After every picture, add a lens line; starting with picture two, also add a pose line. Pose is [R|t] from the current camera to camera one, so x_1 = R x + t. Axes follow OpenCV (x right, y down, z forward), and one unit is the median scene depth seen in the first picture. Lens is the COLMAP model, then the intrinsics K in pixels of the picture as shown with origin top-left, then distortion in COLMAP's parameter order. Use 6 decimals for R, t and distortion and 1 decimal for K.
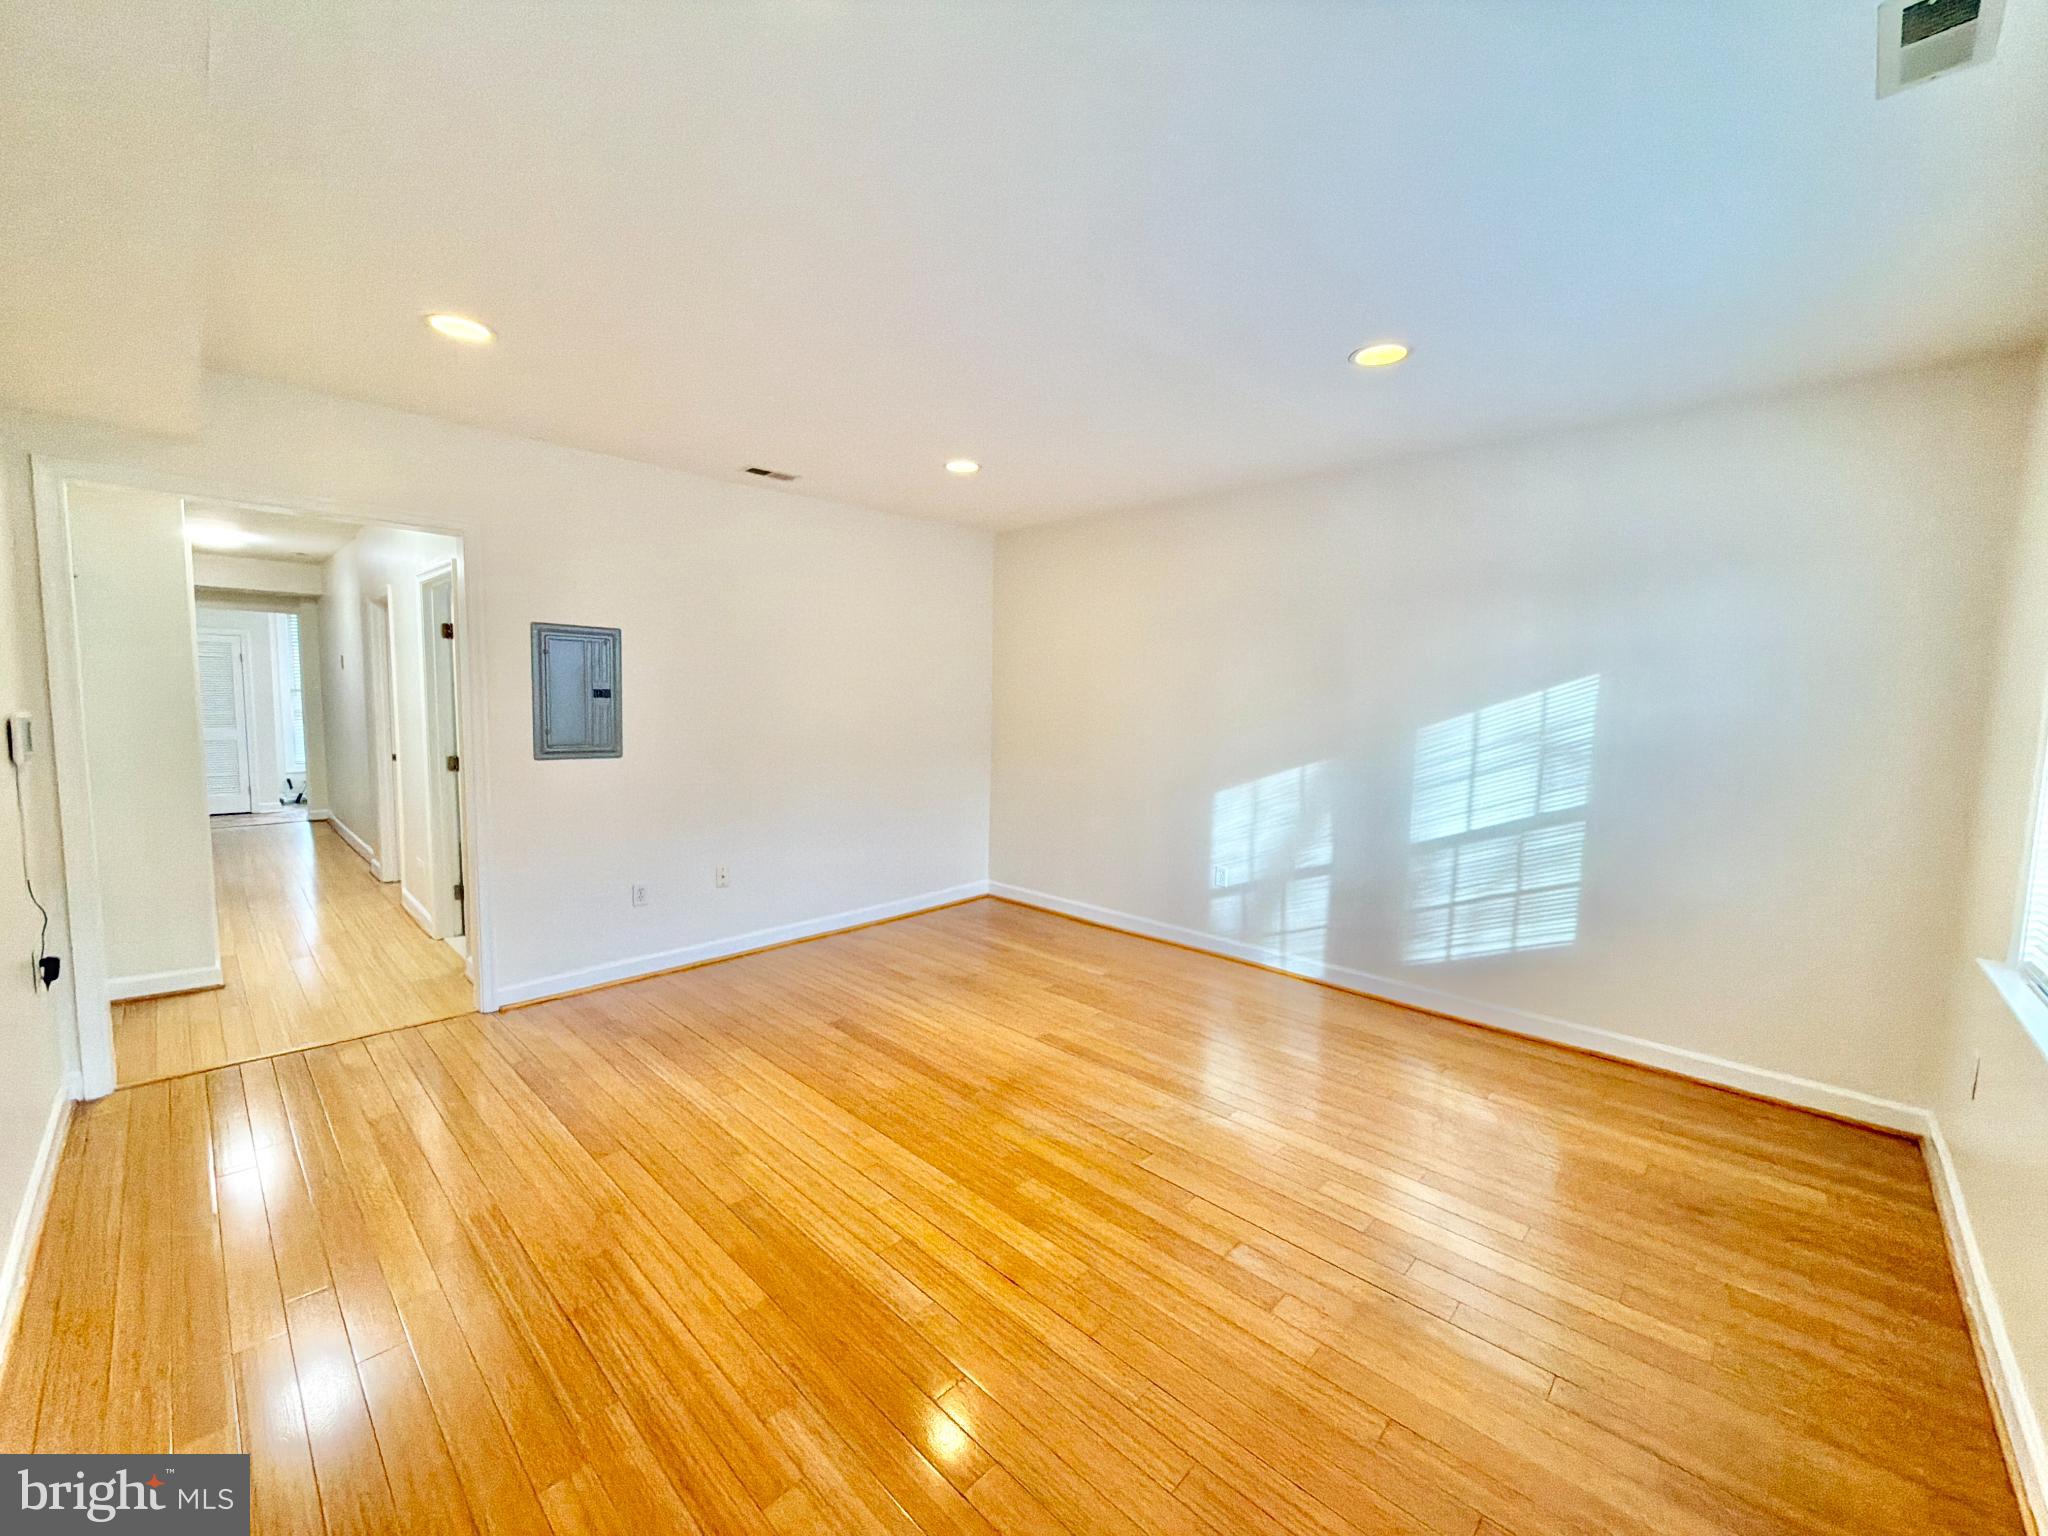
lens RADIAL K [[816.4, 0, 1024.2], [0, 816.4, 771.3], [0, 0, 1]] dist [0.002273, 0.000208]
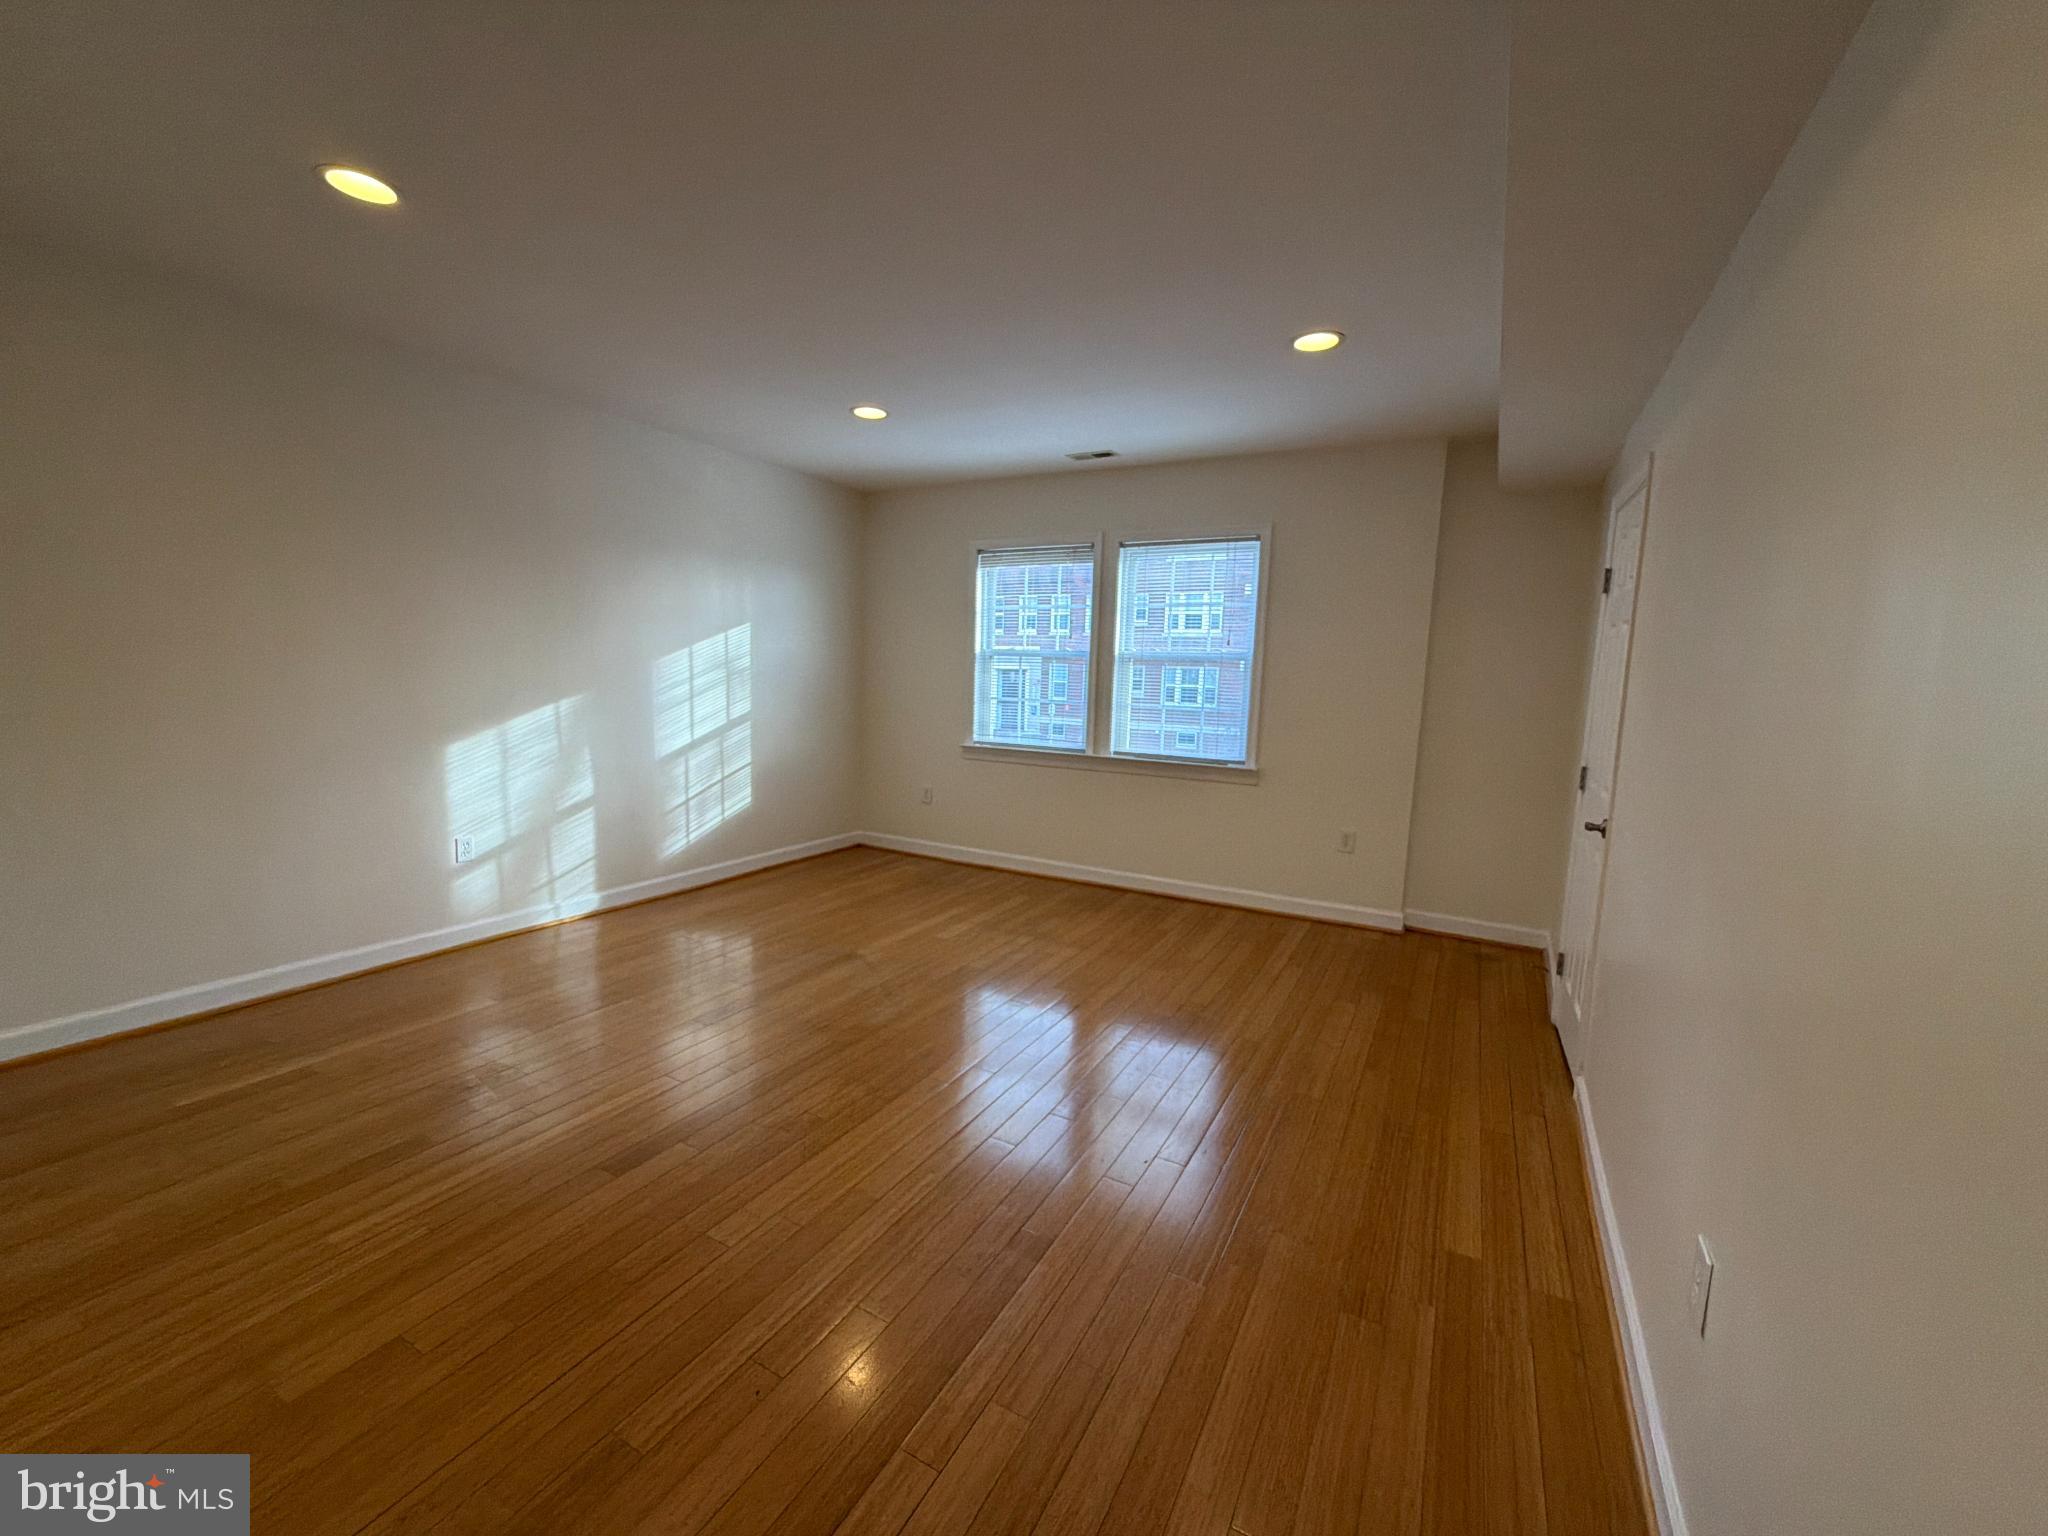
lens RADIAL K [[813.2, 0, 1025.0], [0, 813.2, 776.4], [0, 0, 1]] dist [-0.000255, 0.000197]
pose [[-0.254418, -0.151329, 0.955181, -0.821201], [0.051034, 0.984204, 0.169521, -0.061929], [-0.965747, 0.091876, -0.242677, 0.810736]]
